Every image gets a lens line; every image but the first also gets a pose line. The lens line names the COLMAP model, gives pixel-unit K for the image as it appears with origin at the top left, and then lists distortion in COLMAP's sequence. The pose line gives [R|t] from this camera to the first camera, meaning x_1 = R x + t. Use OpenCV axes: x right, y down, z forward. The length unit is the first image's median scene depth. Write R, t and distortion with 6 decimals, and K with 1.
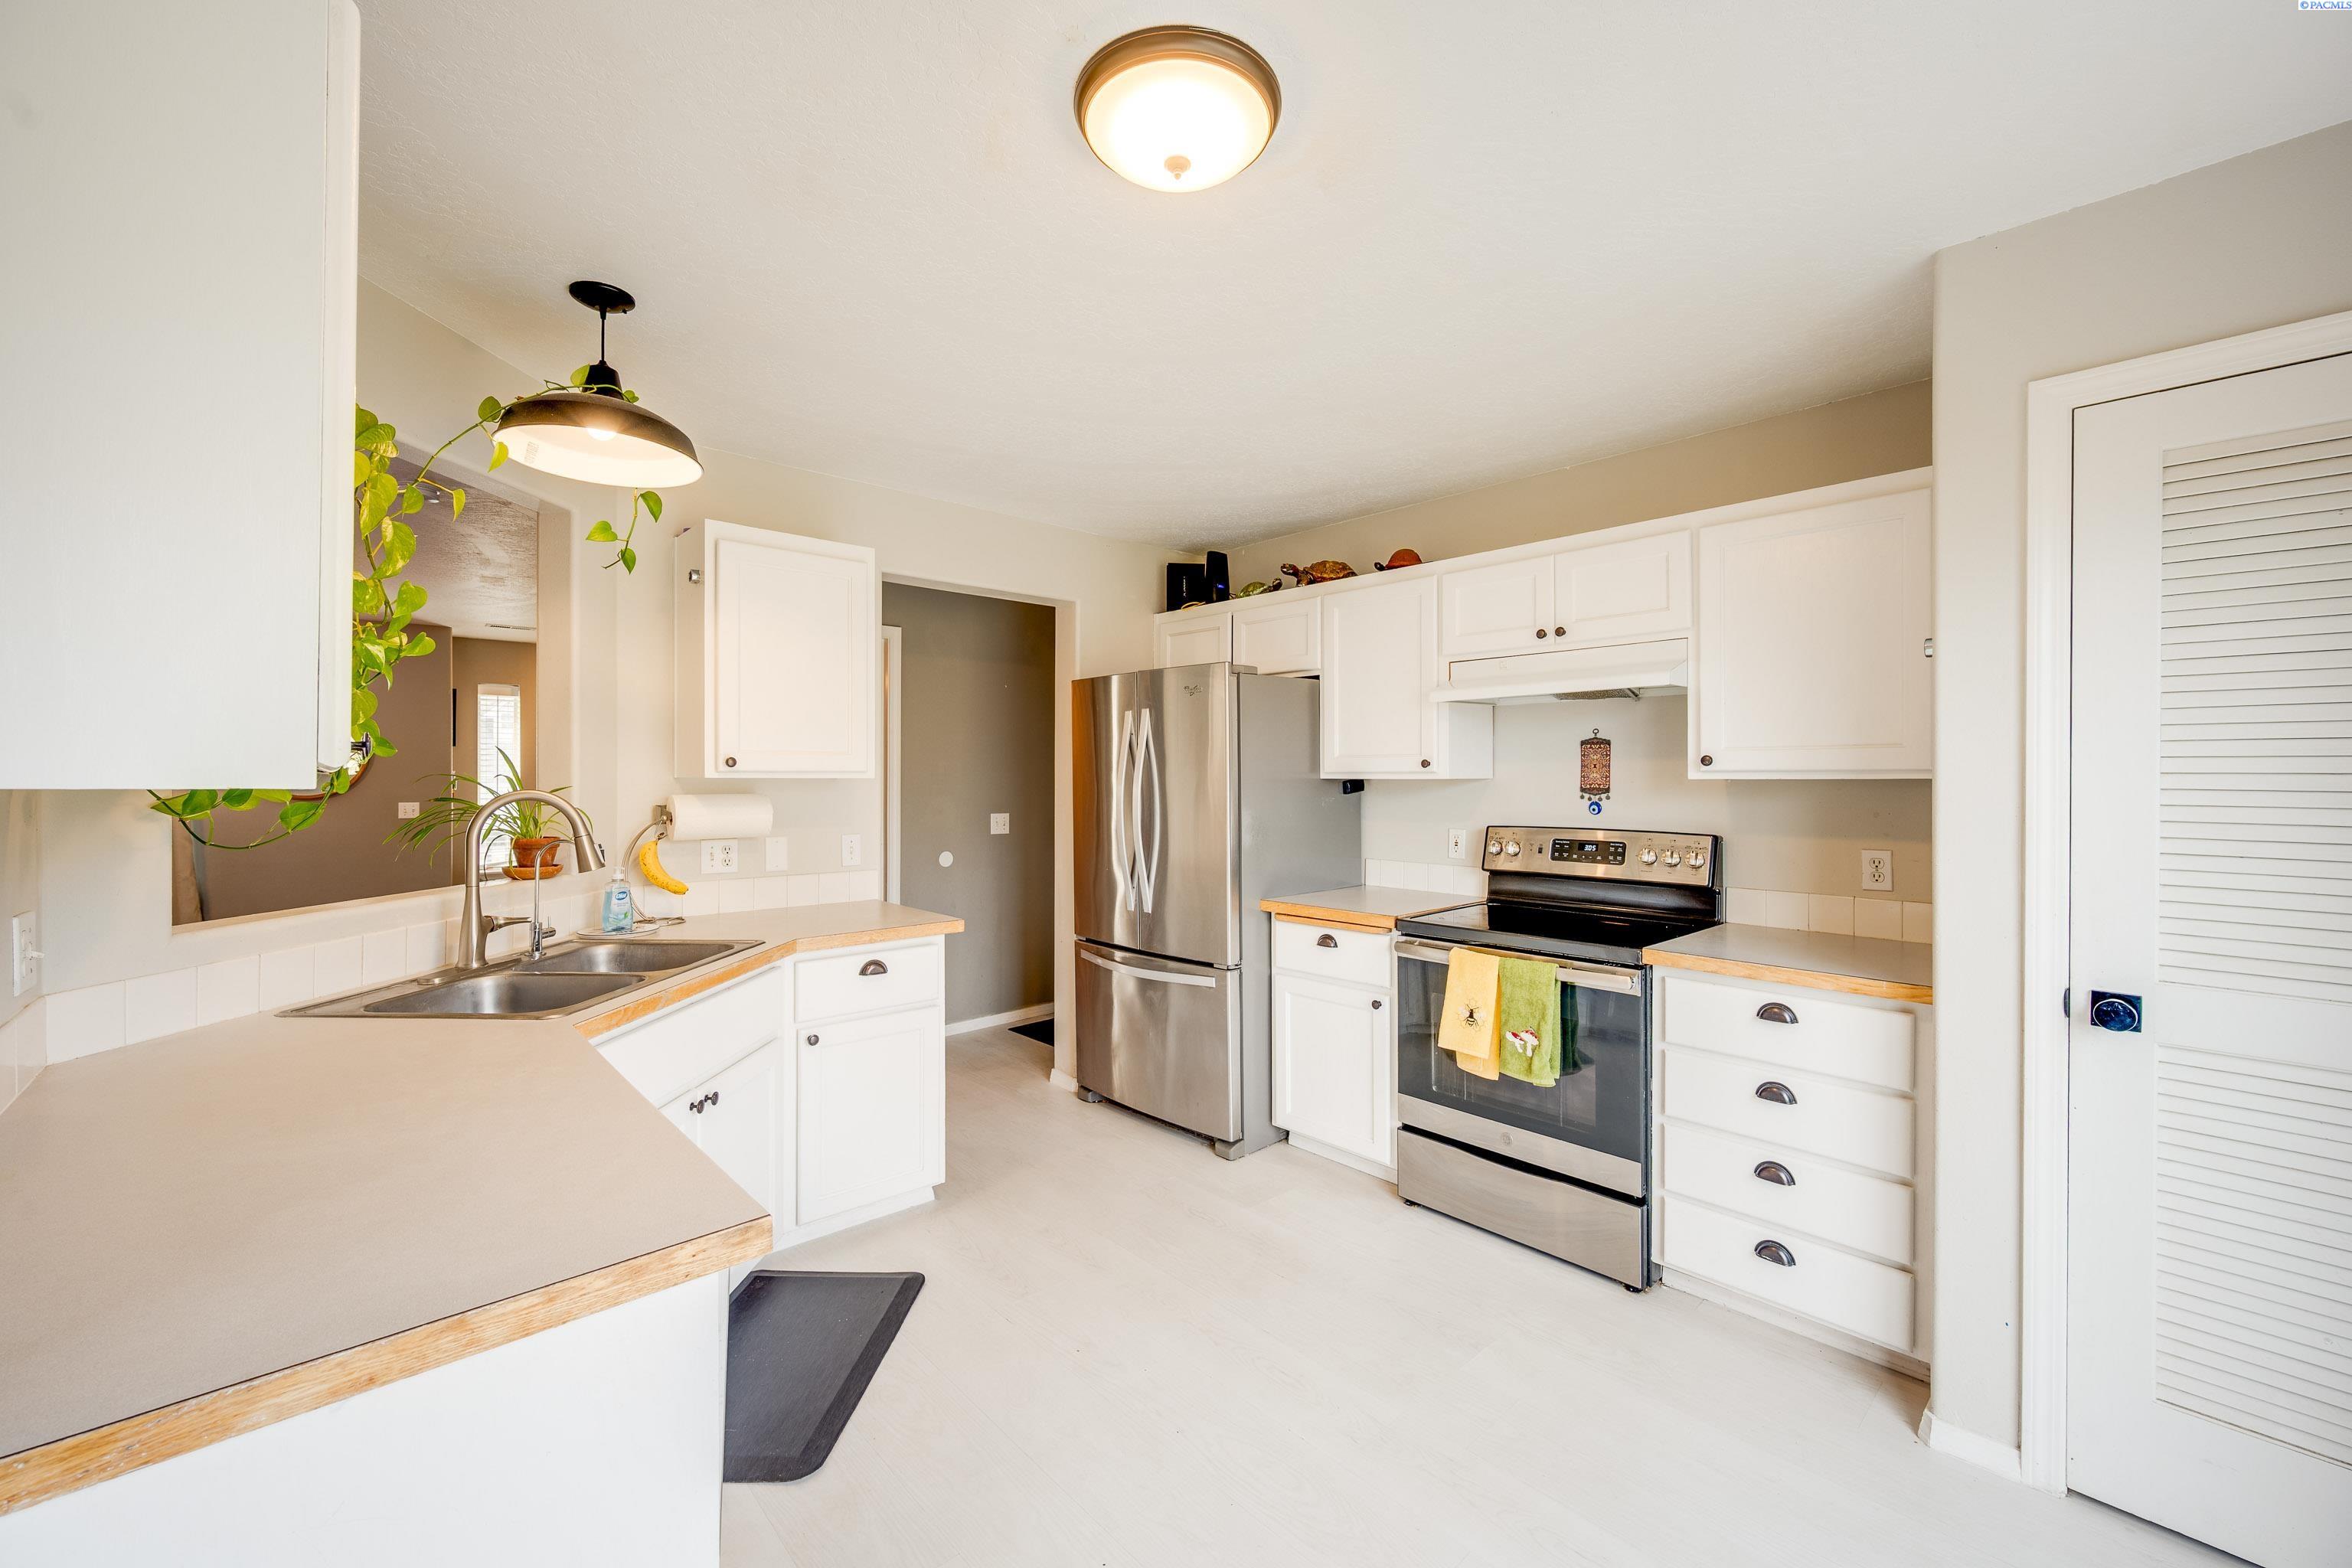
lens RADIAL K [[949.2, 0, 1176.0], [0, 949.2, 784.0], [0, 0, 1]] dist [-0.002694, 0.000095]
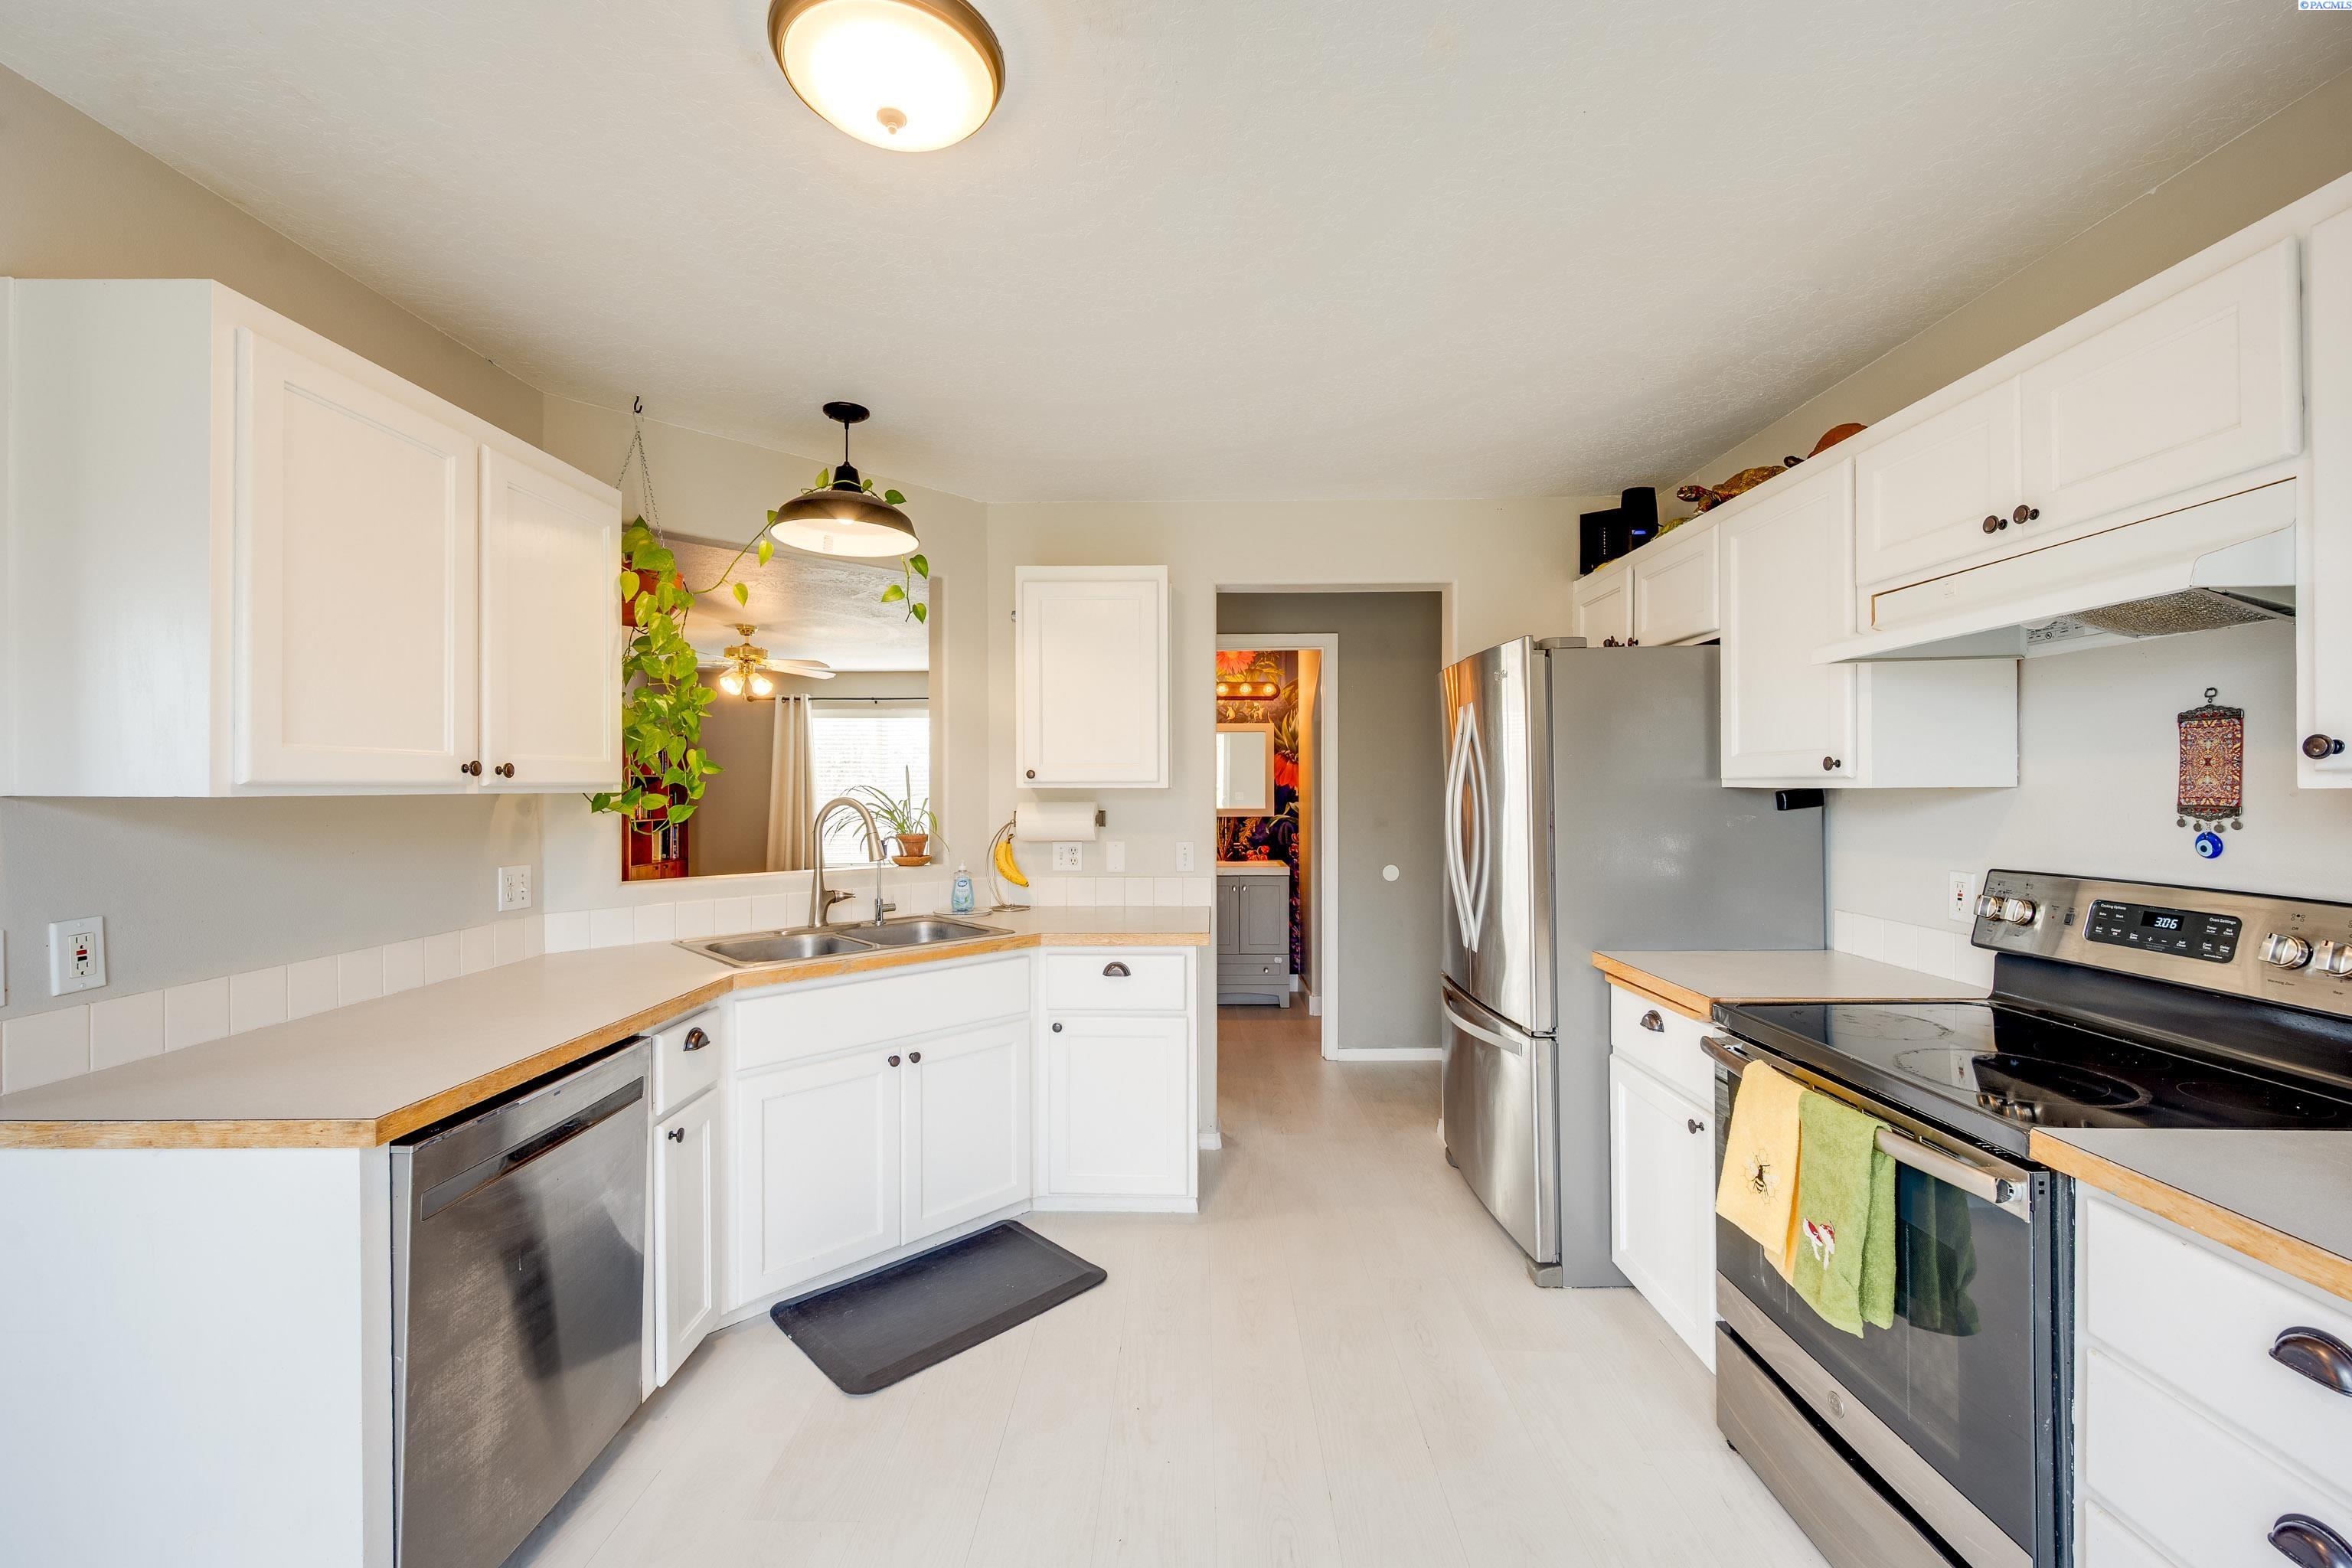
lens RADIAL K [[960.3, 0, 1168.6], [0, 960.3, 792.5], [0, 0, 1]] dist [-0.000090, 0.000036]
pose [[0.715792, 0.002465, -0.698309, 0.416193], [-0.001729, 0.999997, 0.001757, -0.002935], [0.698311, -0.000050, 0.715795, 0.257551]]
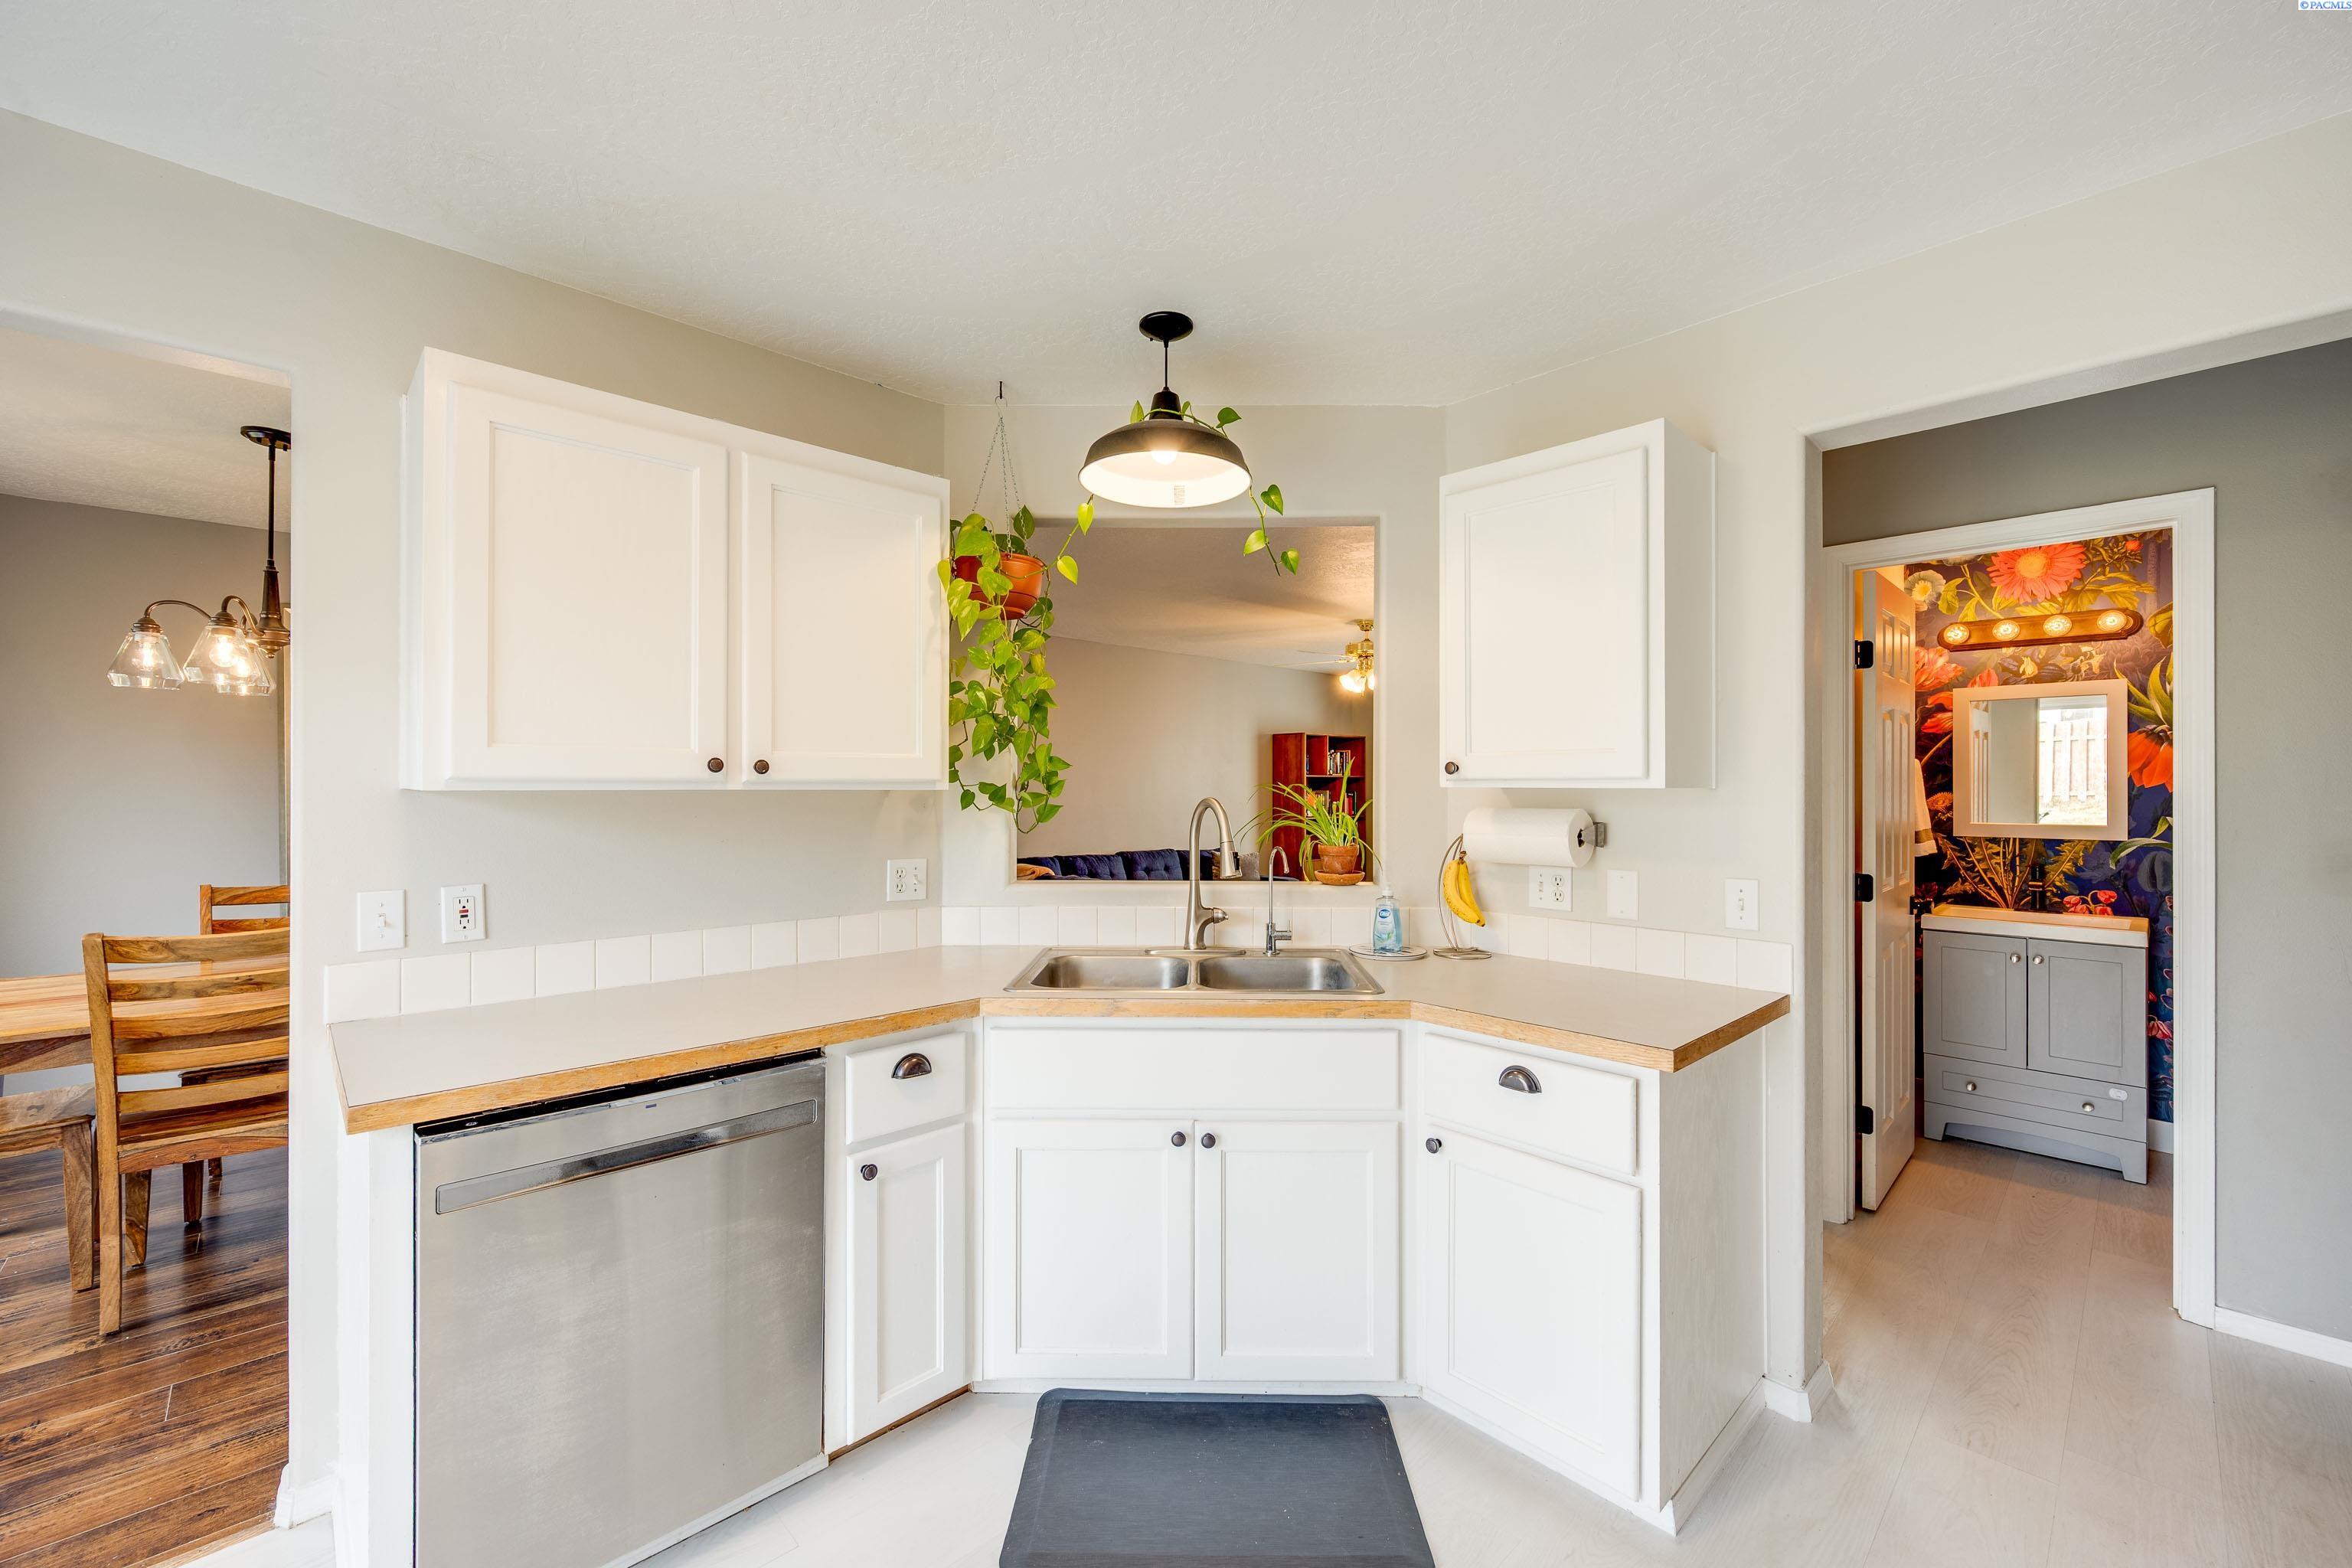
lens RADIAL K [[942.9, 0, 1176.2], [0, 942.9, 787.2], [0, 0, 1]] dist [-0.000786, -0.000068]
pose [[0.010093, -0.000296, -0.999949, 0.295472], [-0.008267, 0.999966, -0.000380, -0.004088], [0.999915, 0.008270, 0.010090, 0.685319]]
